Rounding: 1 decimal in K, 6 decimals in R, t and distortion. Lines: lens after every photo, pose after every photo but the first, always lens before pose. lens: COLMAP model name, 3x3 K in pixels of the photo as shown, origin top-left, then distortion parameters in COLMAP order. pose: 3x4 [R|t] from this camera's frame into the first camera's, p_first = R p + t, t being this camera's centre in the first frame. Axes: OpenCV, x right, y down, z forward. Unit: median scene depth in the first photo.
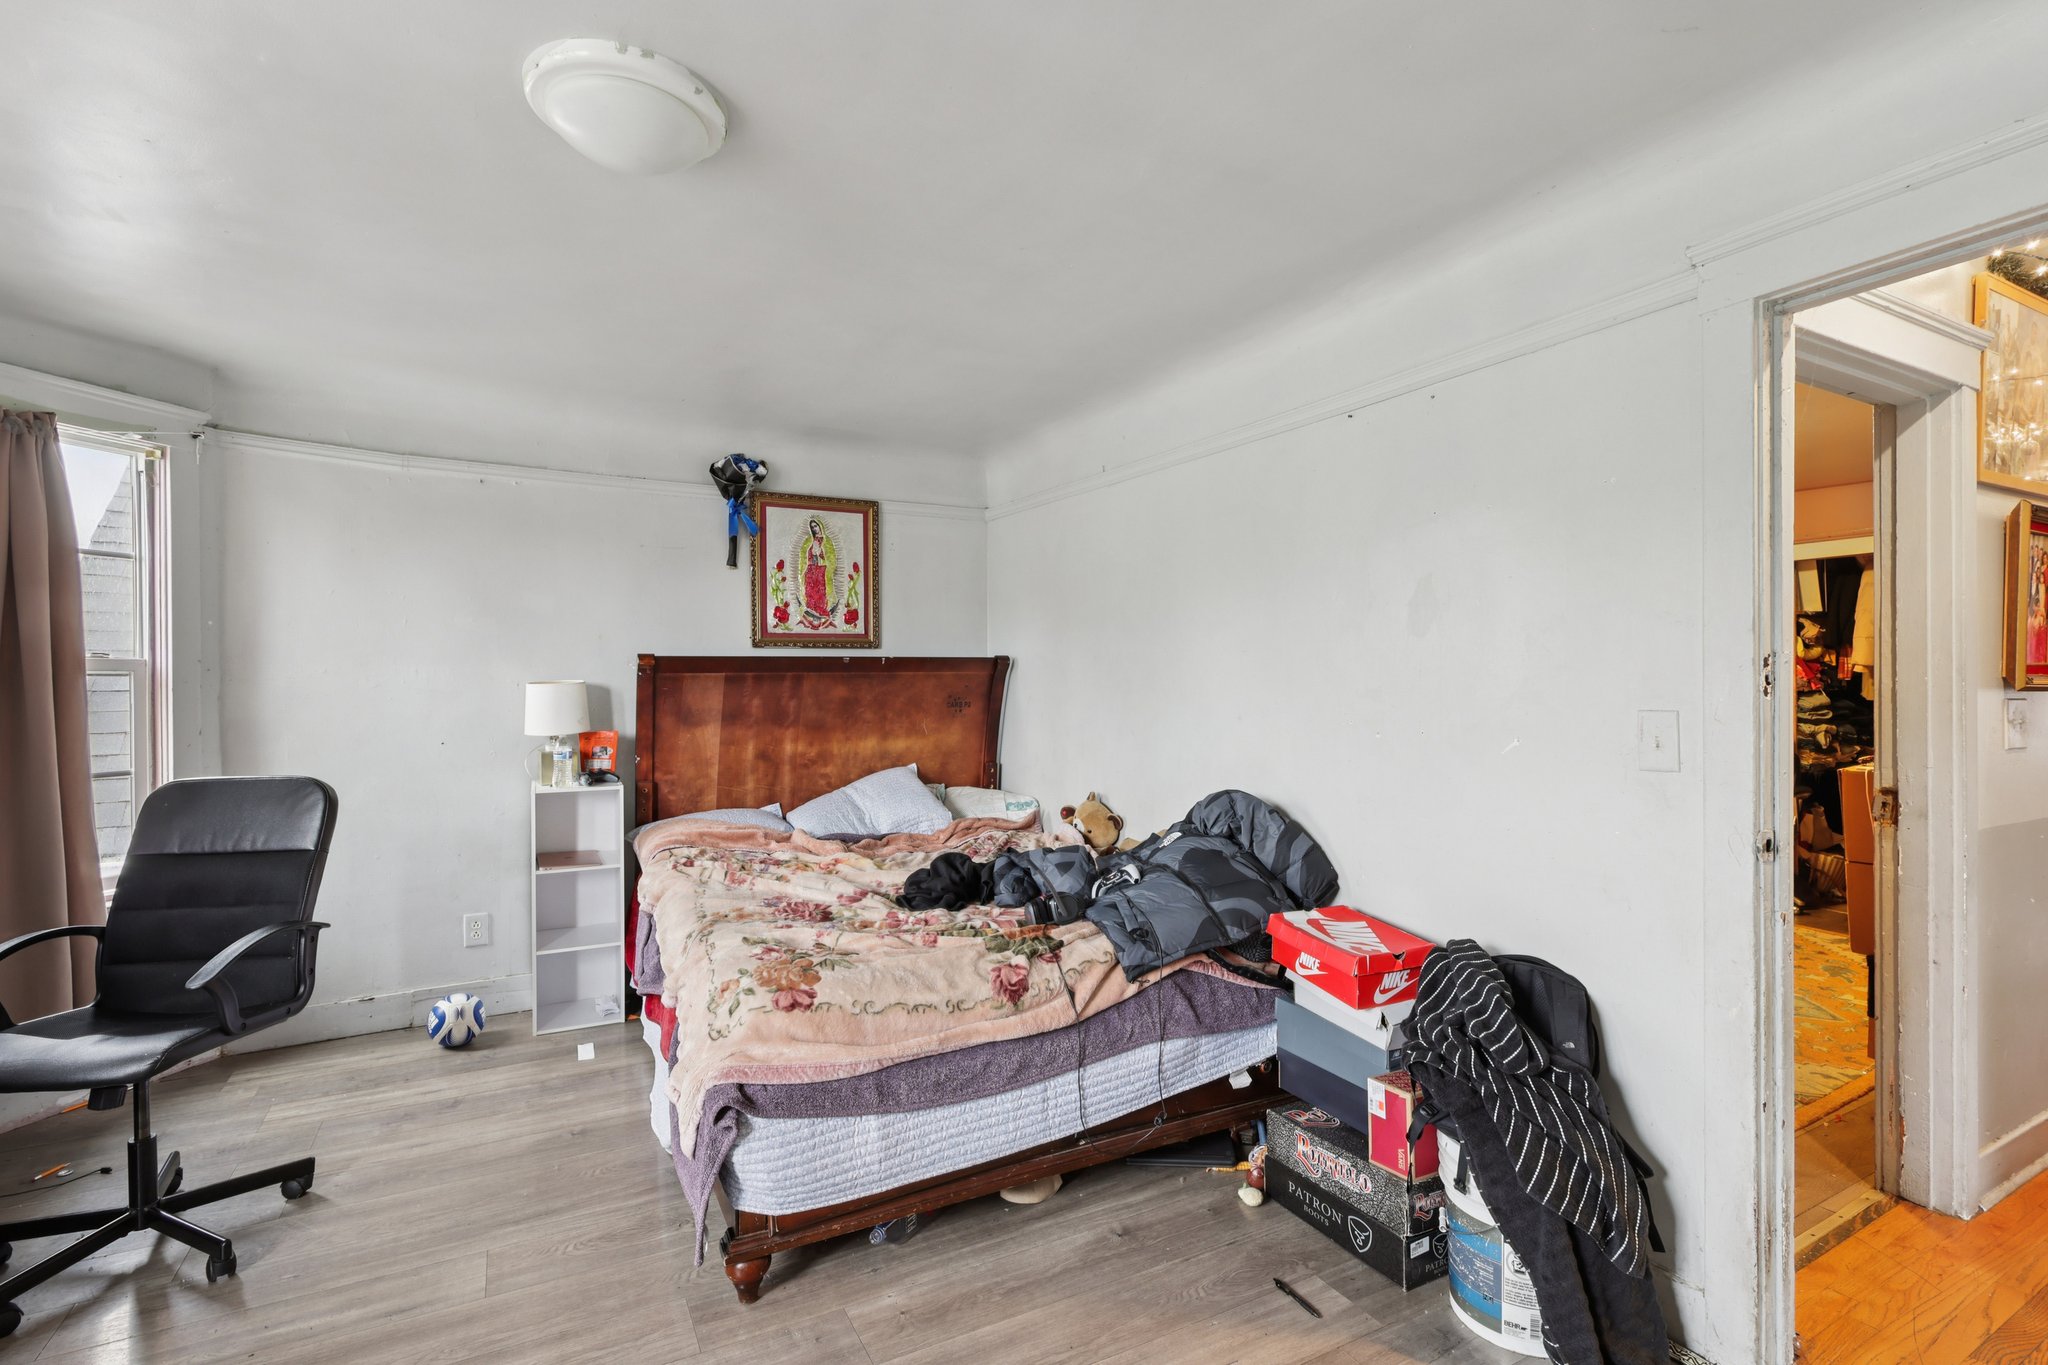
lens RADIAL K [[949.3, 0, 1024.0], [0, 949.3, 682.5], [0, 0, 1]] dist [0.000337, 0.000178]
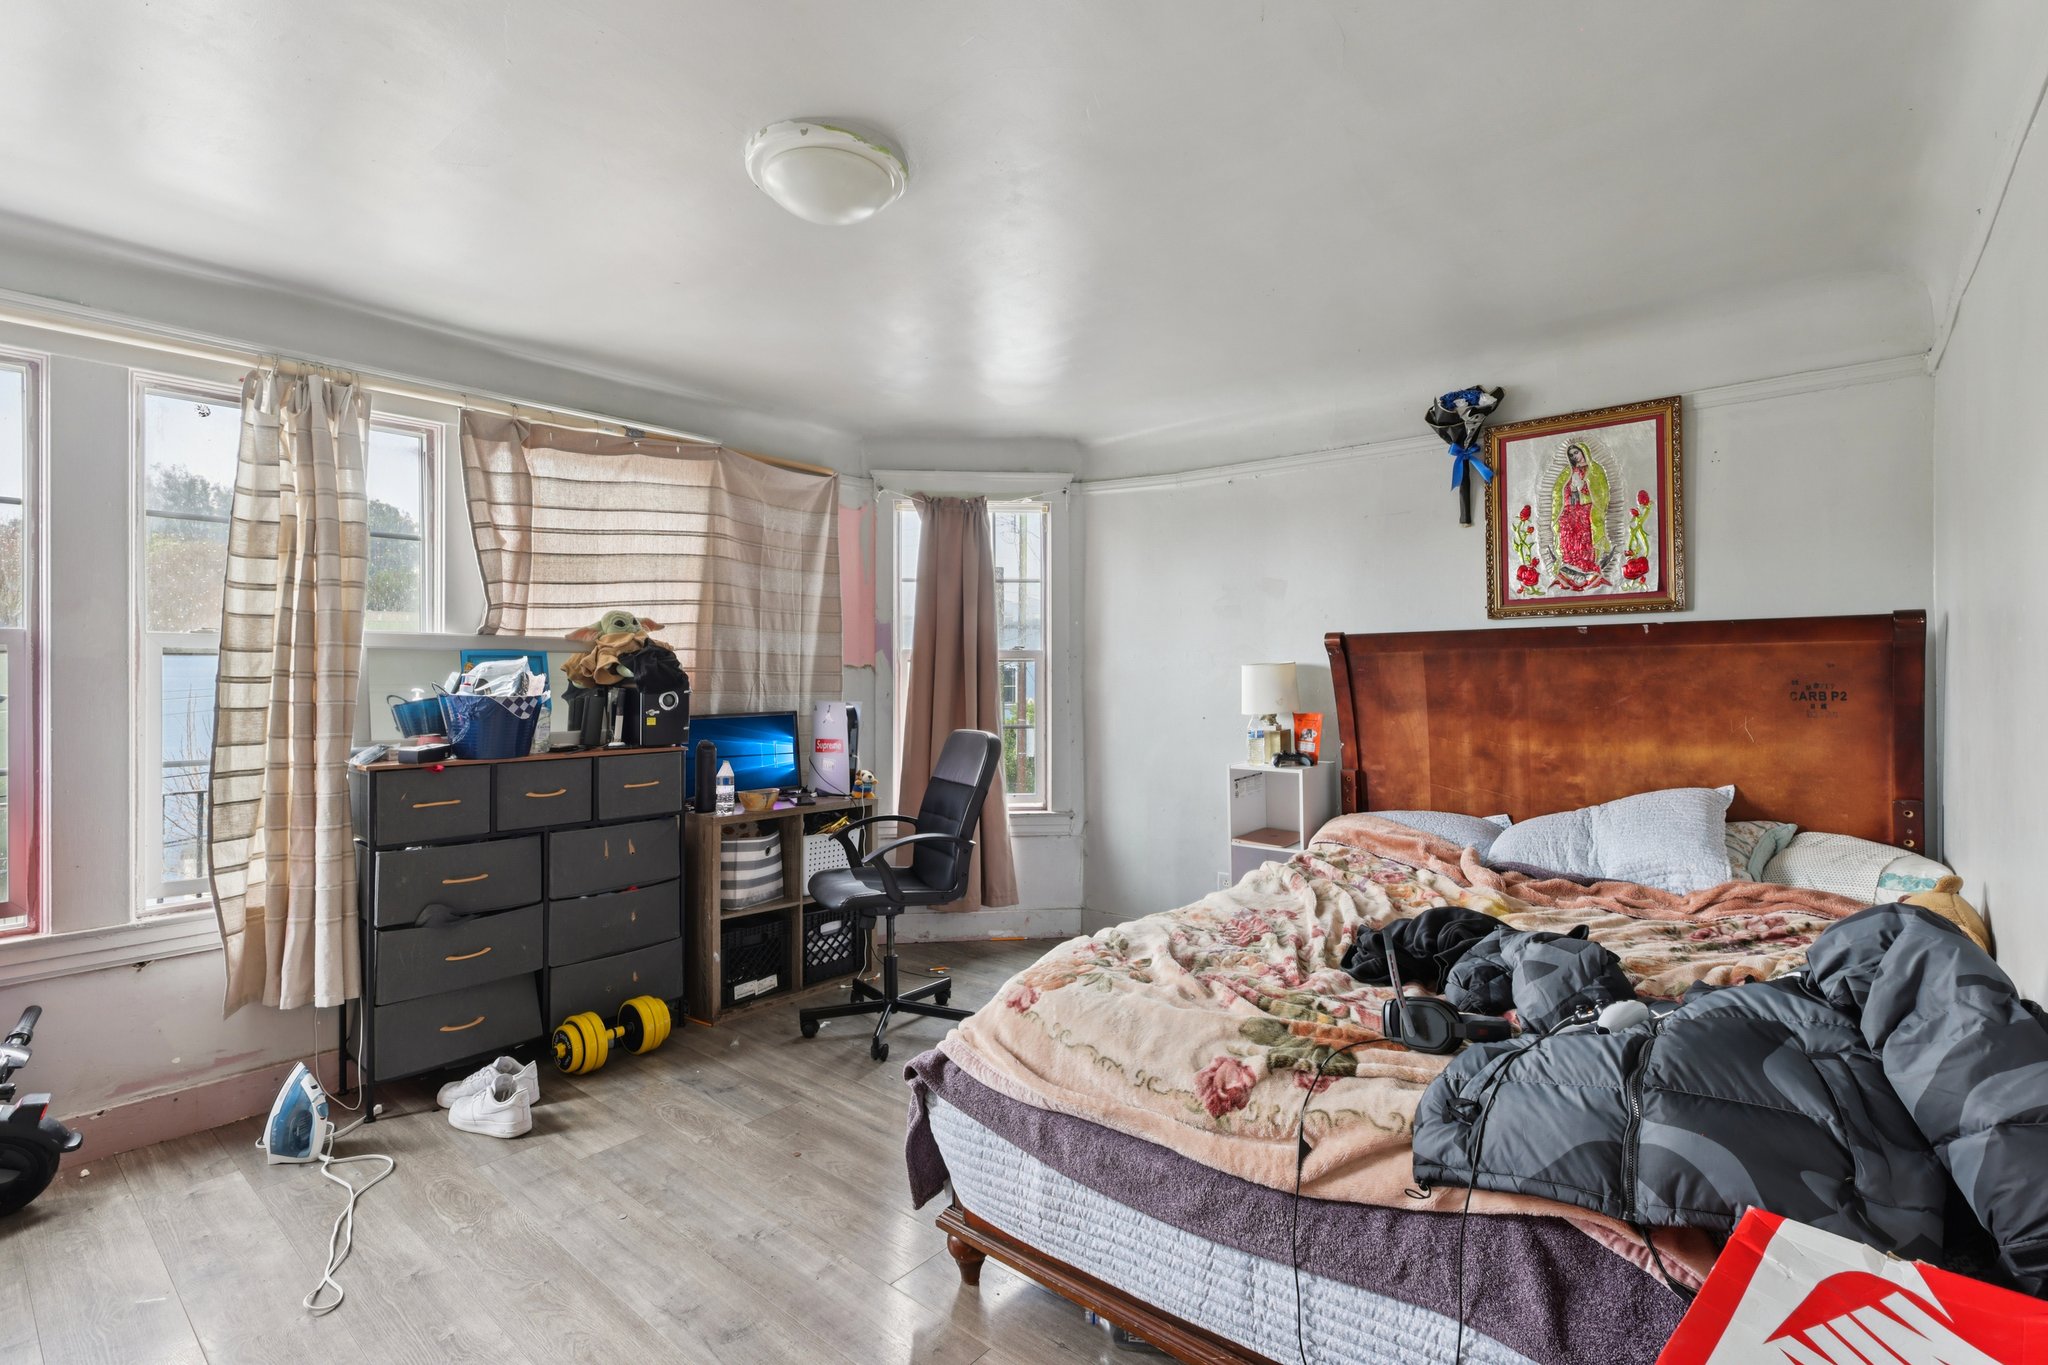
lens RADIAL K [[936.8, 0, 1027.1], [0, 936.8, 668.1], [0, 0, 1]] dist [0.000362, 0.000139]
pose [[0.372980, -0.004300, -0.927830, 0.317736], [0.003857, 0.999988, -0.003084, 0.005972], [0.927832, -0.002428, 0.372992, 0.338744]]
